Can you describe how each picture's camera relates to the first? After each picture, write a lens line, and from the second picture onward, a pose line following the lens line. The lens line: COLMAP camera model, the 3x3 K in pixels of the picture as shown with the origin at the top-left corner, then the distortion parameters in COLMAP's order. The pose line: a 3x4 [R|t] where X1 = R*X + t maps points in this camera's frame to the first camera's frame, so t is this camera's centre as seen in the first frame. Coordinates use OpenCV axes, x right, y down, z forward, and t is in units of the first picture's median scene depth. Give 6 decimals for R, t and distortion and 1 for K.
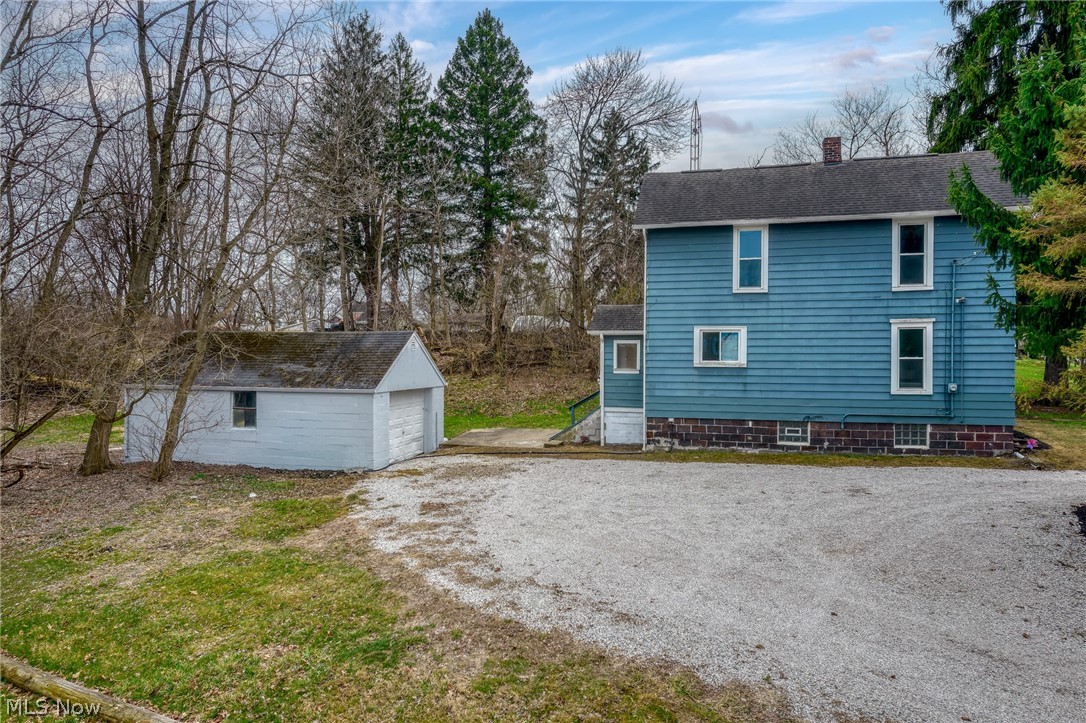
lens RADIAL K [[696.2, 0, 542.4], [0, 696.2, 360.0], [0, 0, 1]] dist [0.006016, -0.000085]
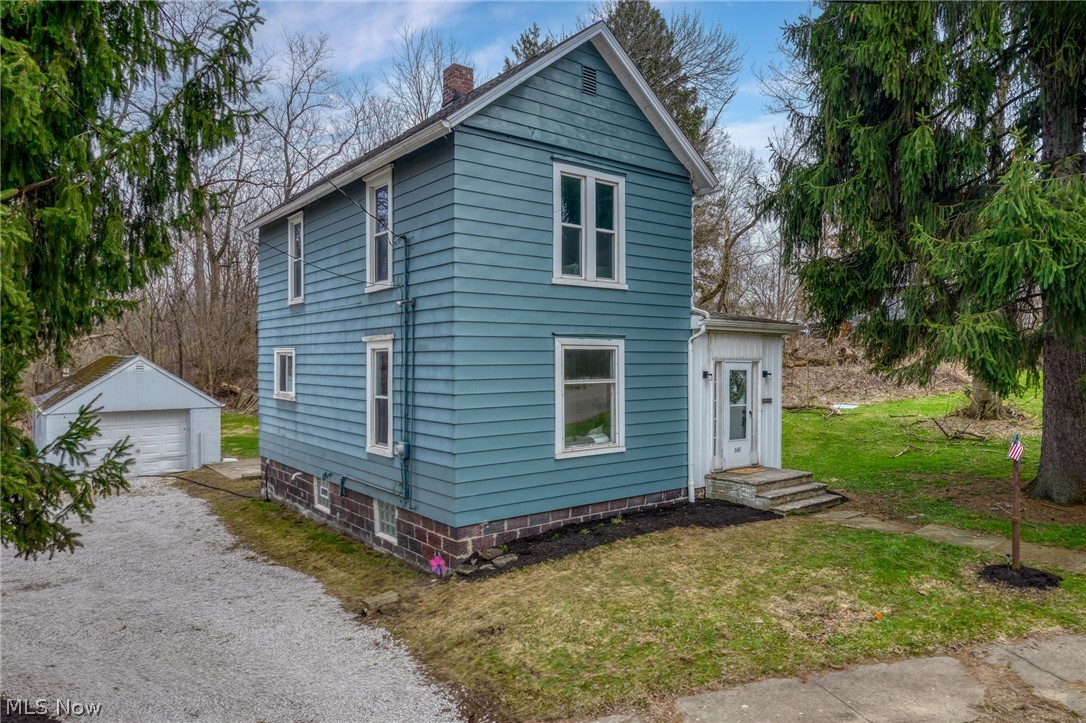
lens RADIAL K [[696.2, 0, 543.1], [0, 696.2, 363.1], [0, 0, 1]] dist [0.006016, -0.000085]
pose [[0.792079, 0.002170, -0.610415, 1.021431], [-0.002494, 0.999997, 0.000319, -0.034274], [0.610414, 0.001270, 0.792081, 0.585859]]
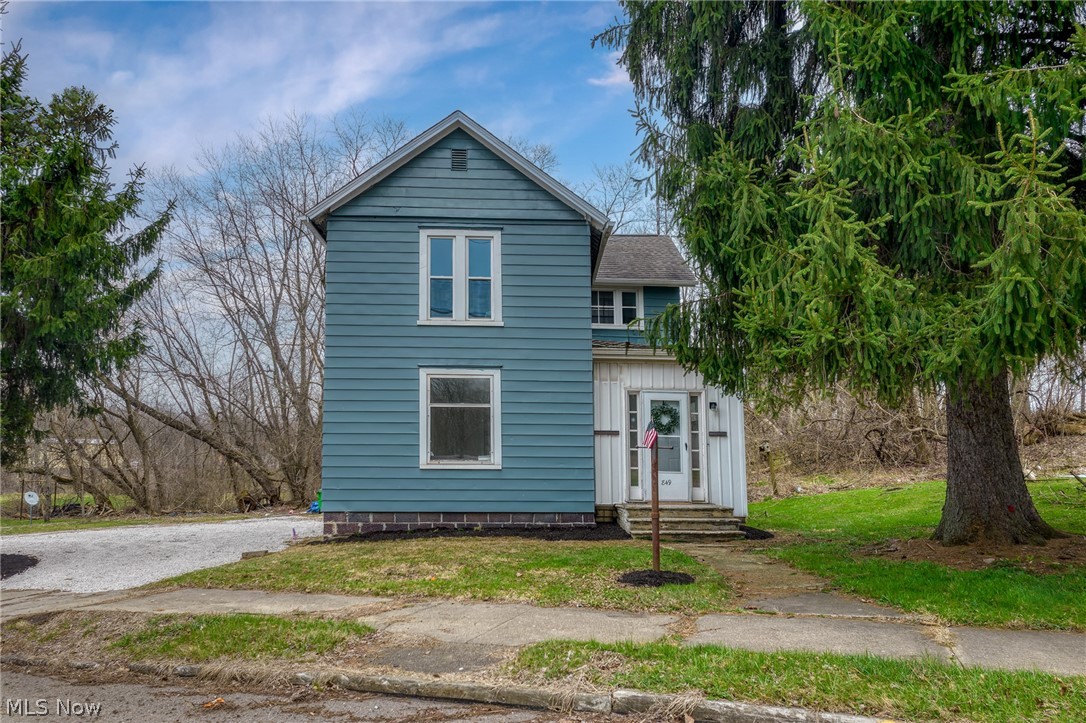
lens RADIAL K [[696.2, 0, 543.0], [0, 696.2, 359.7], [0, 0, 1]] dist [0.006016, -0.000085]
pose [[0.297956, -0.096233, -0.949717, 1.483130], [-0.013431, 0.994384, -0.104972, 0.019745], [0.954485, 0.044033, 0.294990, 1.054767]]
